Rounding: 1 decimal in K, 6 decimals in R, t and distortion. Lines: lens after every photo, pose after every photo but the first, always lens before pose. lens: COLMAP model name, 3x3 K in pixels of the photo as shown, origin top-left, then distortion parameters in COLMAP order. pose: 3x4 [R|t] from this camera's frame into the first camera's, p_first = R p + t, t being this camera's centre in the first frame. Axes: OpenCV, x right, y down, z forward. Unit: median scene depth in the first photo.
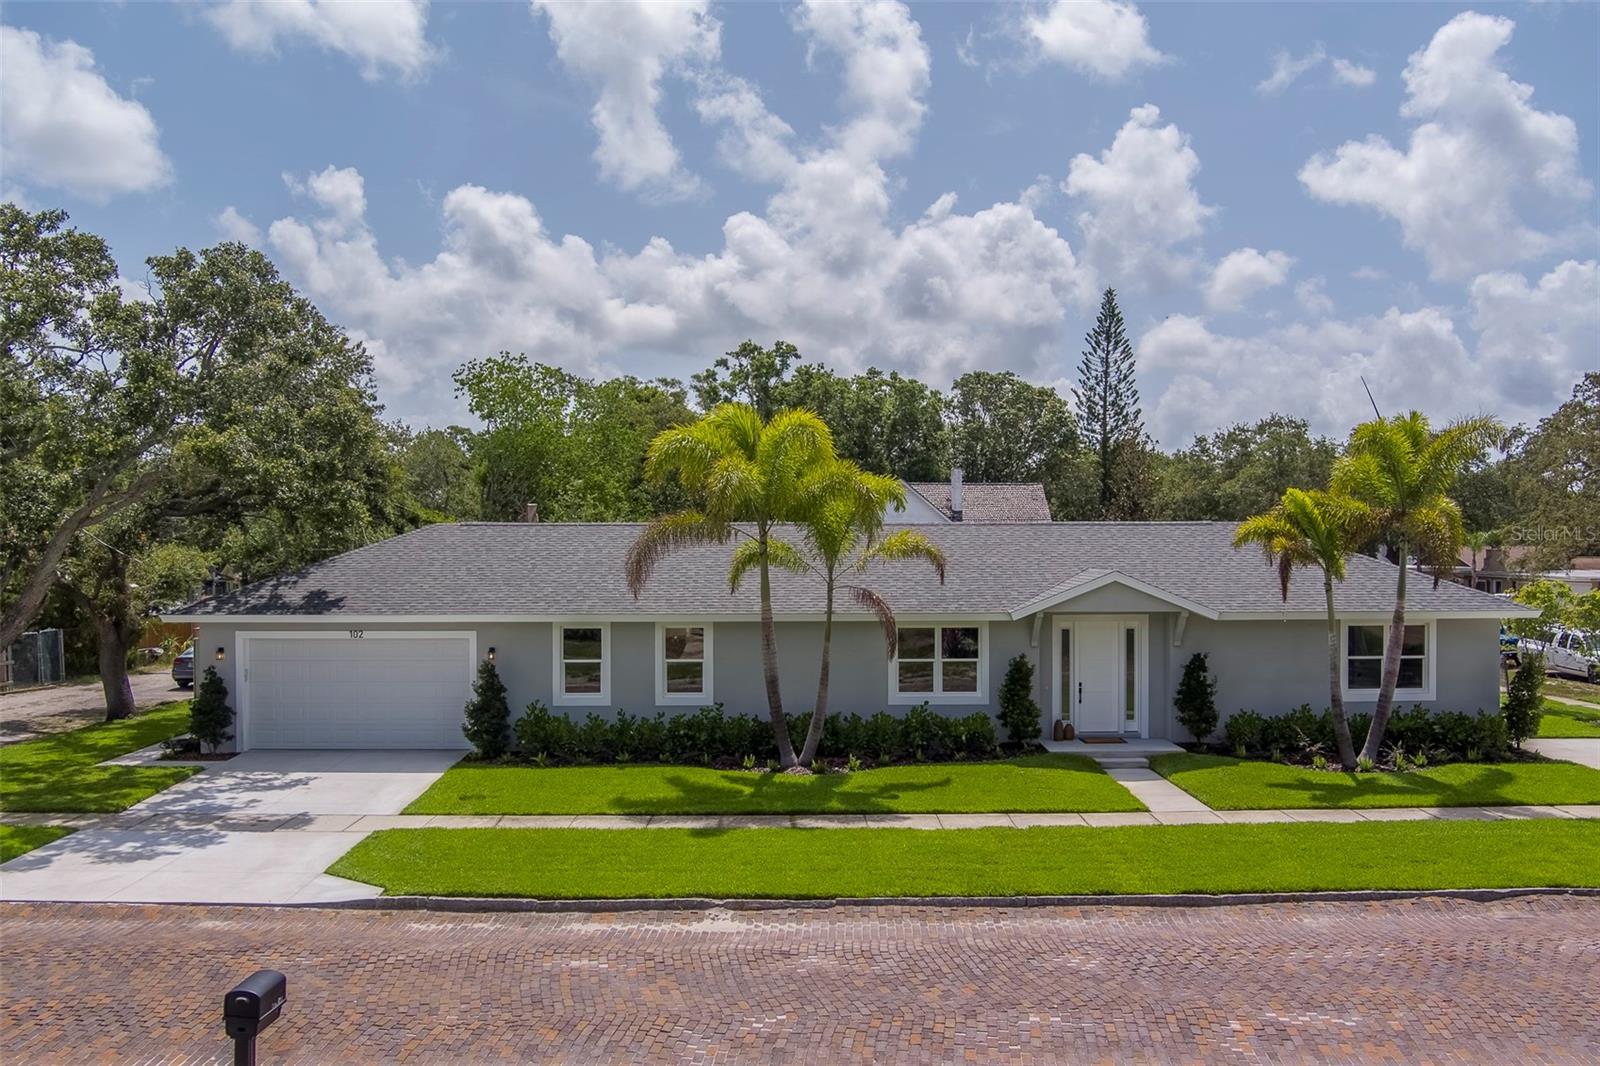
lens RADIAL K [[1310.6, 0, 800.0], [0, 1310.6, 533.0], [0, 0, 1]] dist [-0.090044, 0.057672]
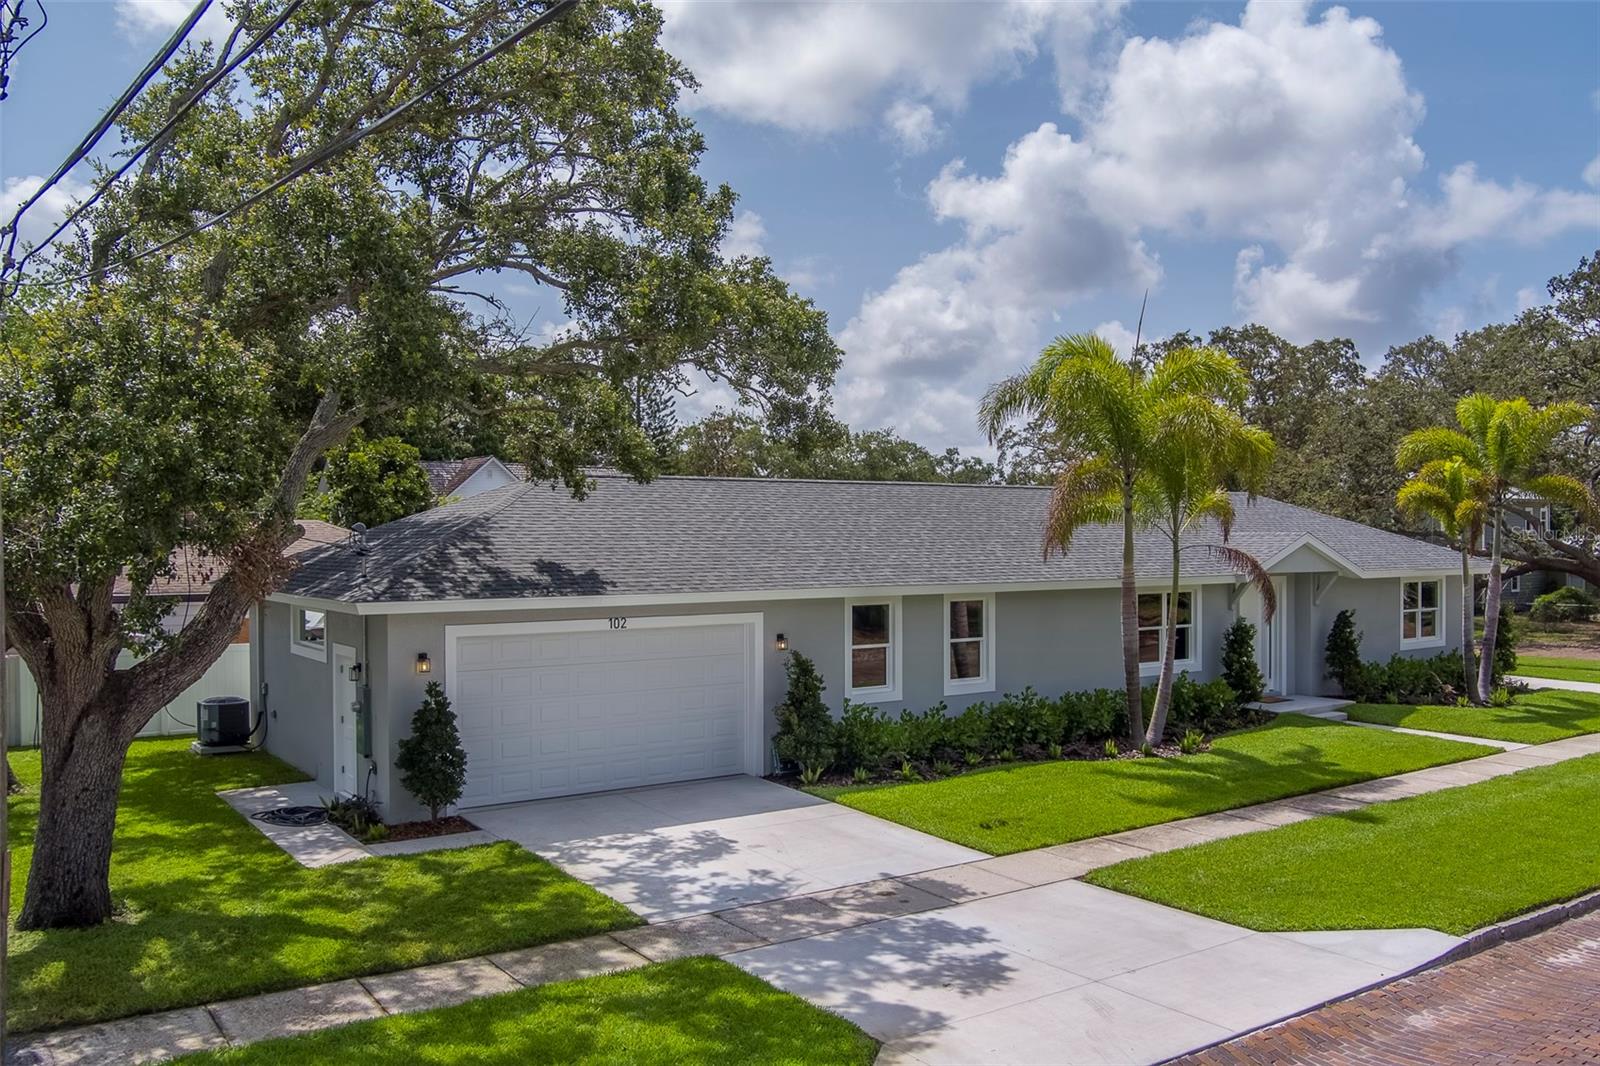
lens RADIAL K [[1310.6, 0, 800.0], [0, 1310.6, 533.0], [0, 0, 1]] dist [-0.090044, 0.057672]
pose [[0.831223, 0.002112, 0.555935, -0.744418], [-0.002075, 0.999998, -0.000696, 0.034825], [-0.555935, -0.000575, 0.831226, 0.423056]]
